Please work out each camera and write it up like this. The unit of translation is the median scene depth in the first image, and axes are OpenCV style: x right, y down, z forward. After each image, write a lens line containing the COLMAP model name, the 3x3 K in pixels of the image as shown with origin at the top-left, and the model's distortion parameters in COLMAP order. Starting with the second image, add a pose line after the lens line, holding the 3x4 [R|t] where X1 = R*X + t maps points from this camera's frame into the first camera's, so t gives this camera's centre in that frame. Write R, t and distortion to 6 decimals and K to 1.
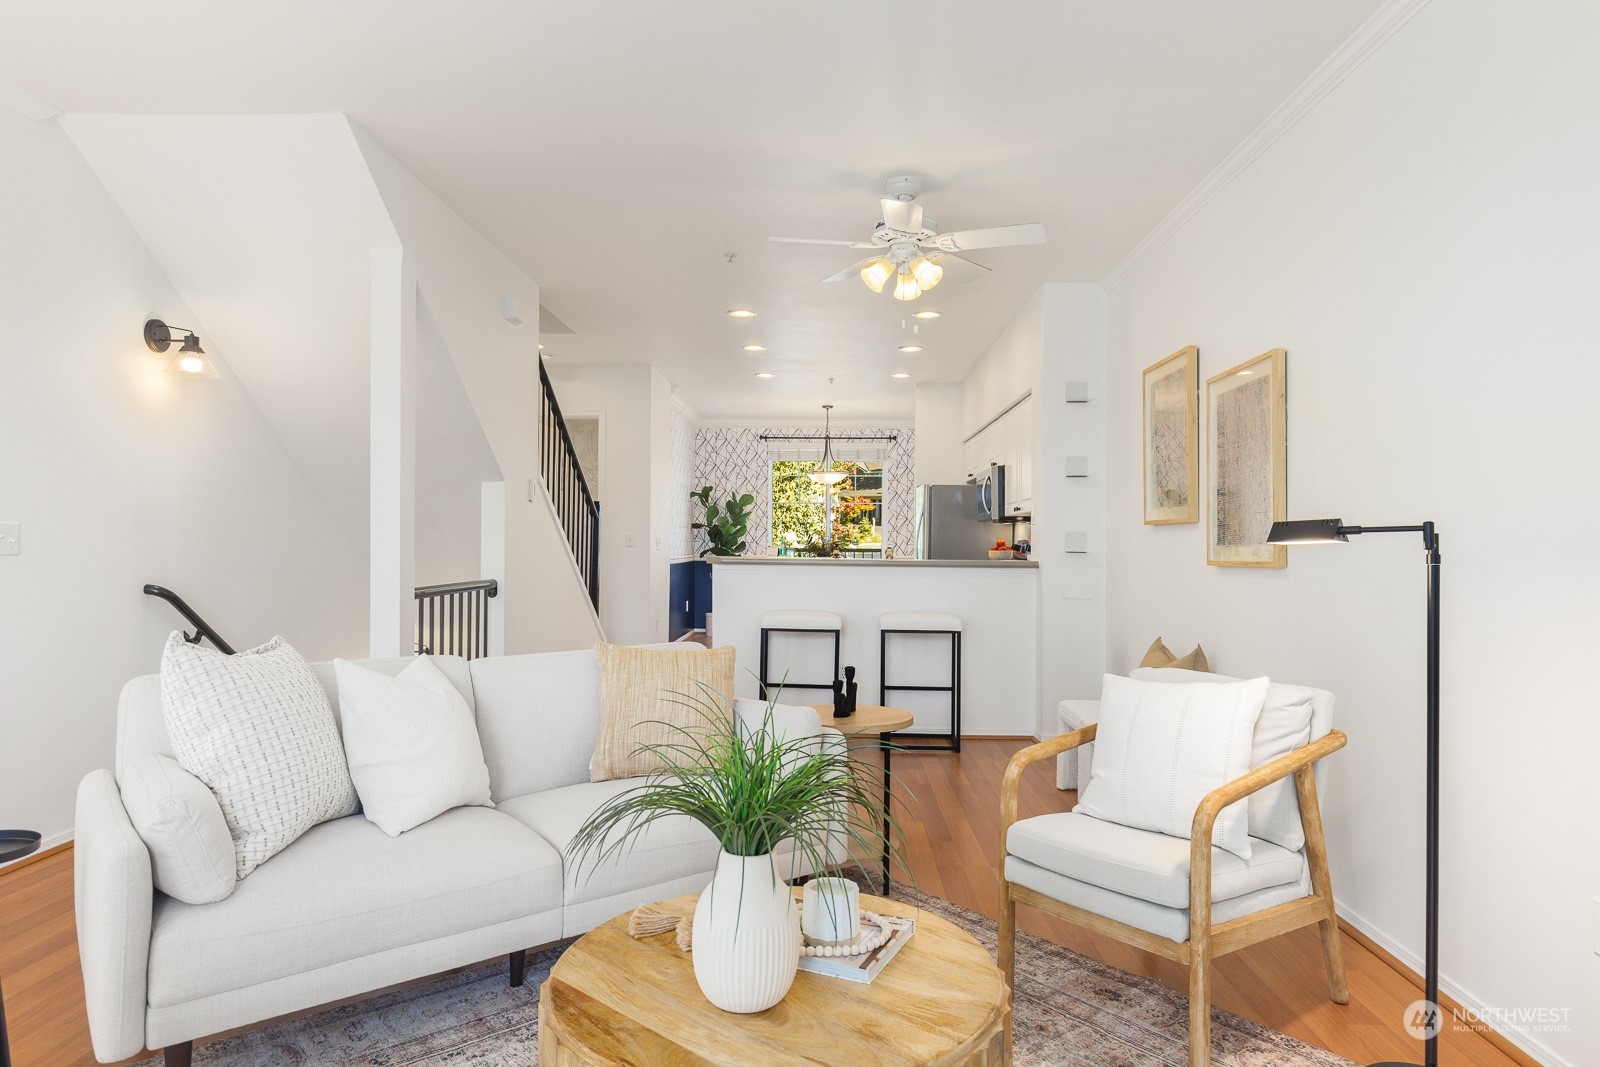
lens RADIAL K [[963.9, 0, 802.0], [0, 963.9, 534.8], [0, 0, 1]] dist [0.002919, 0.003555]
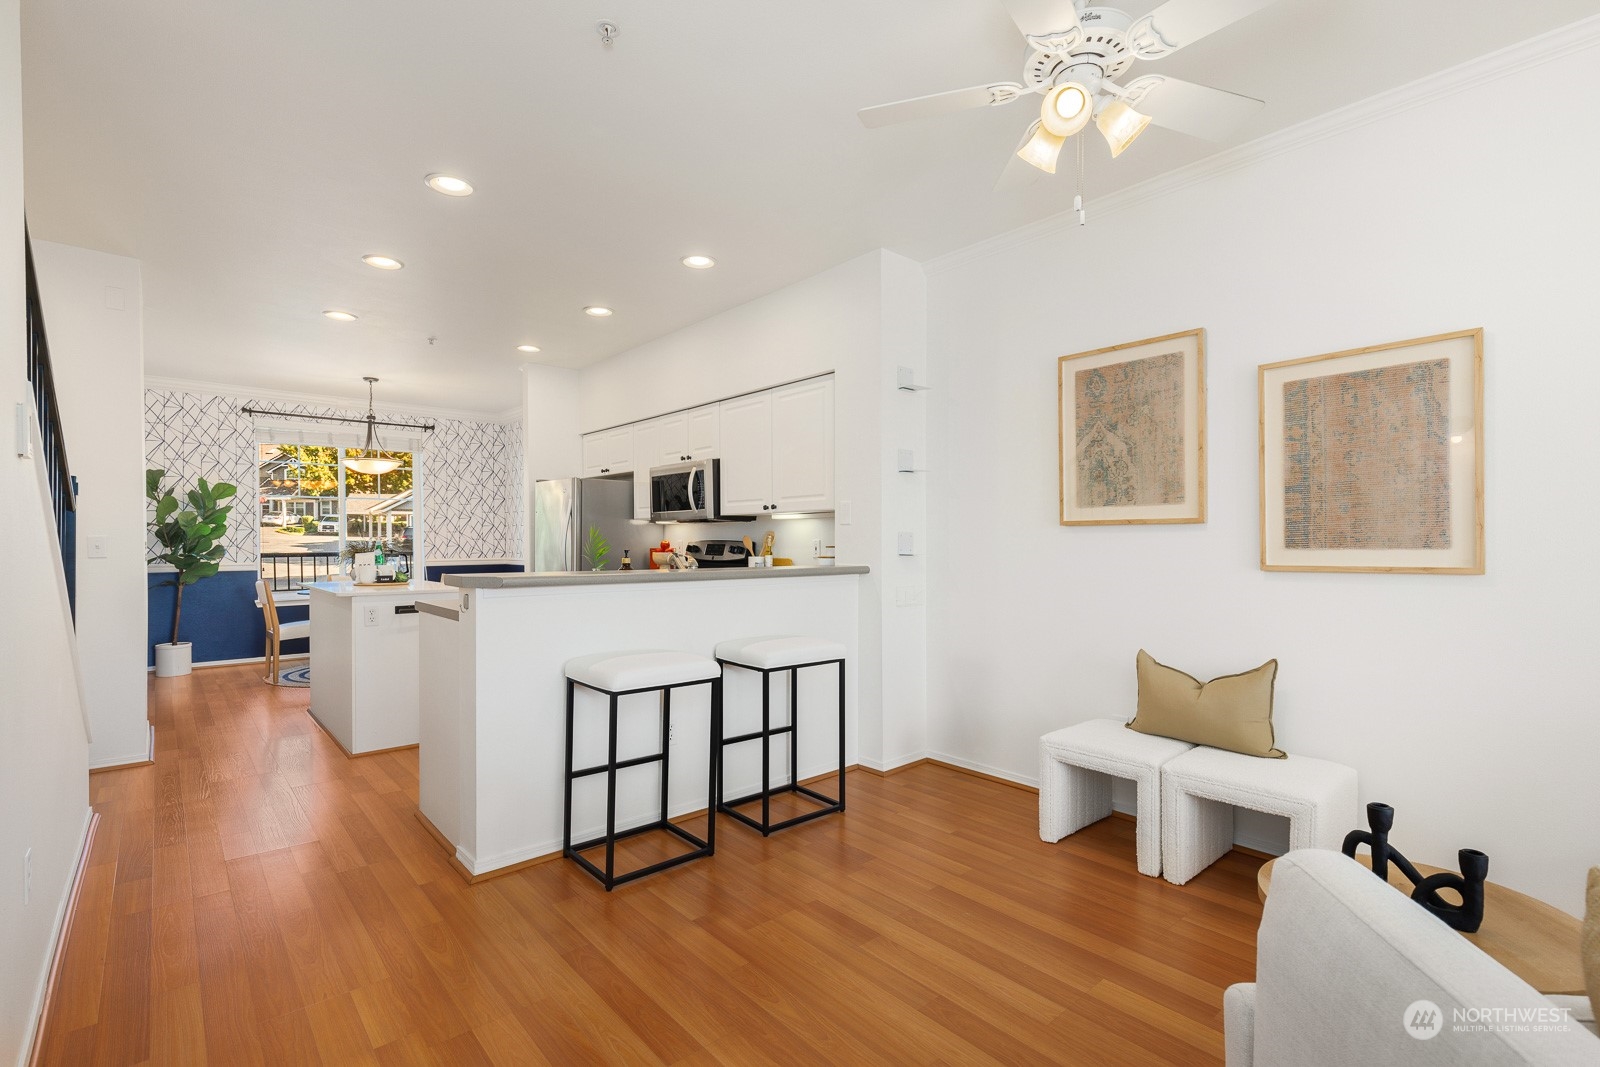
lens RADIAL K [[726.8, 0, 800.4], [0, 726.8, 549.6], [0, 0, 1]] dist [0.005498, 0.001982]
pose [[0.727816, -0.018521, 0.685523, -0.162303], [0.003224, 0.999717, 0.023587, -0.002225], [-0.685765, -0.014957, 0.727669, 0.358993]]
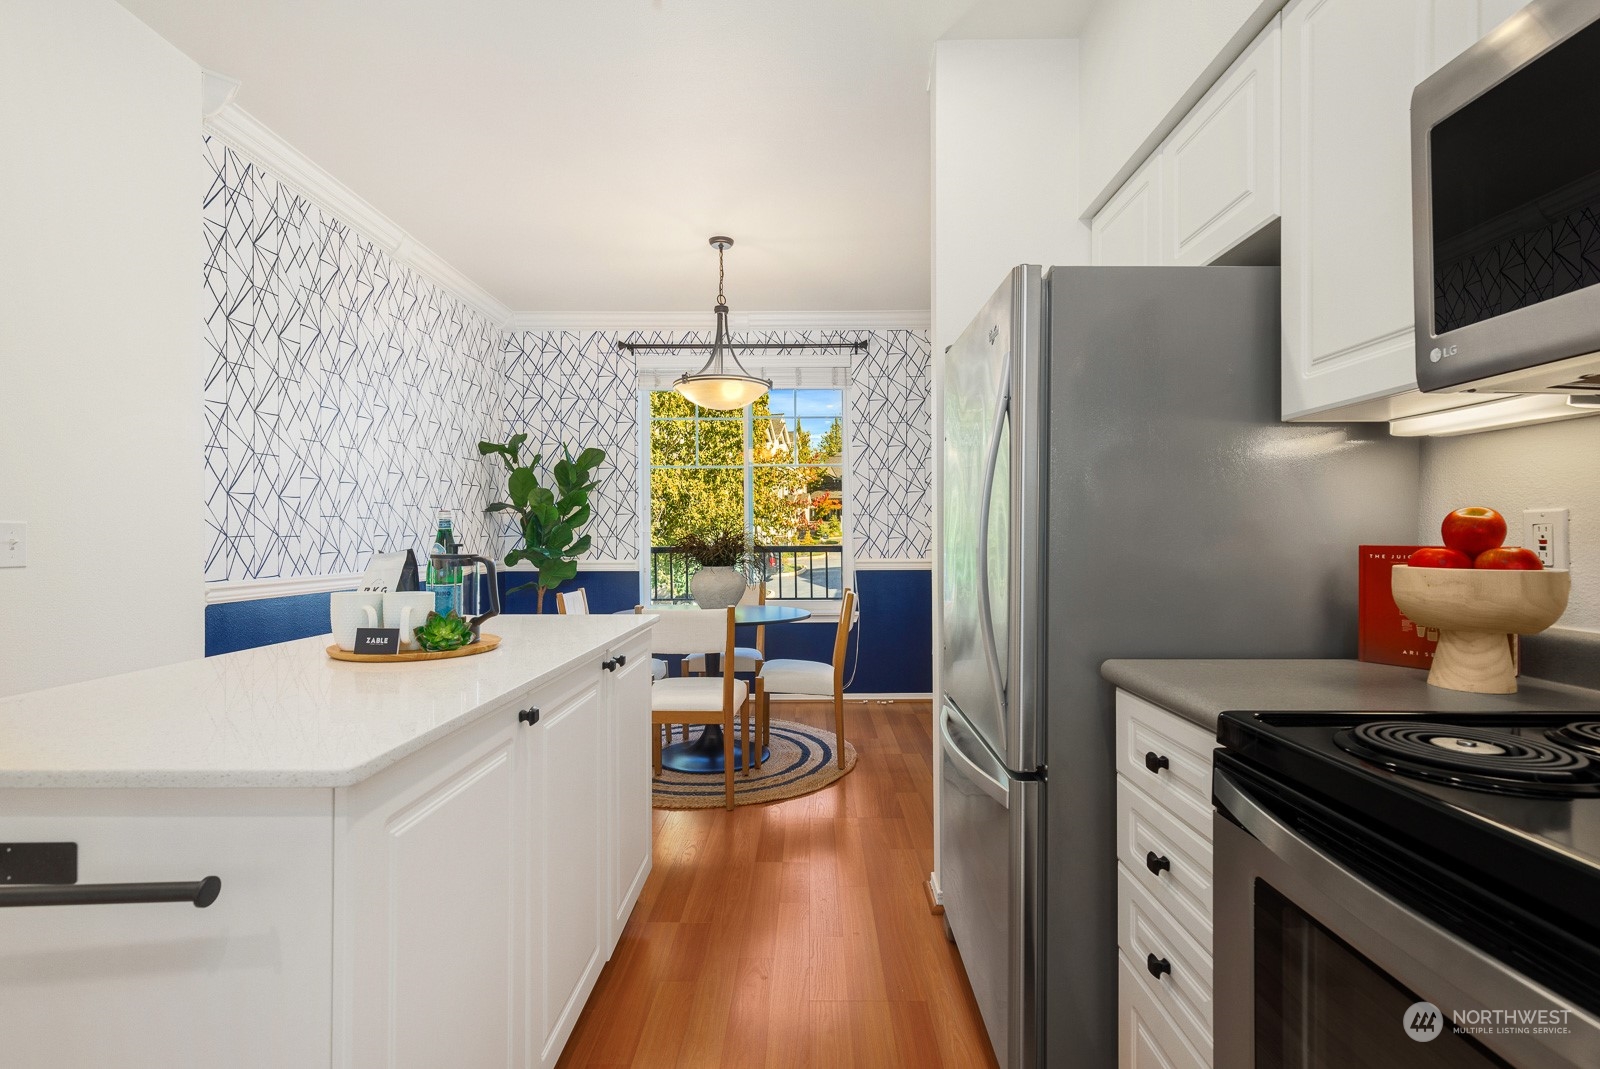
lens RADIAL K [[726.8, 0, 819.3], [0, 726.8, 540.1], [0, 0, 1]] dist [0.005498, 0.001982]
pose [[0.999018, -0.011369, 0.042824, 0.068602], [0.010800, 0.999850, 0.013508, 0.007191], [-0.042971, -0.013032, 0.998991, 0.779541]]
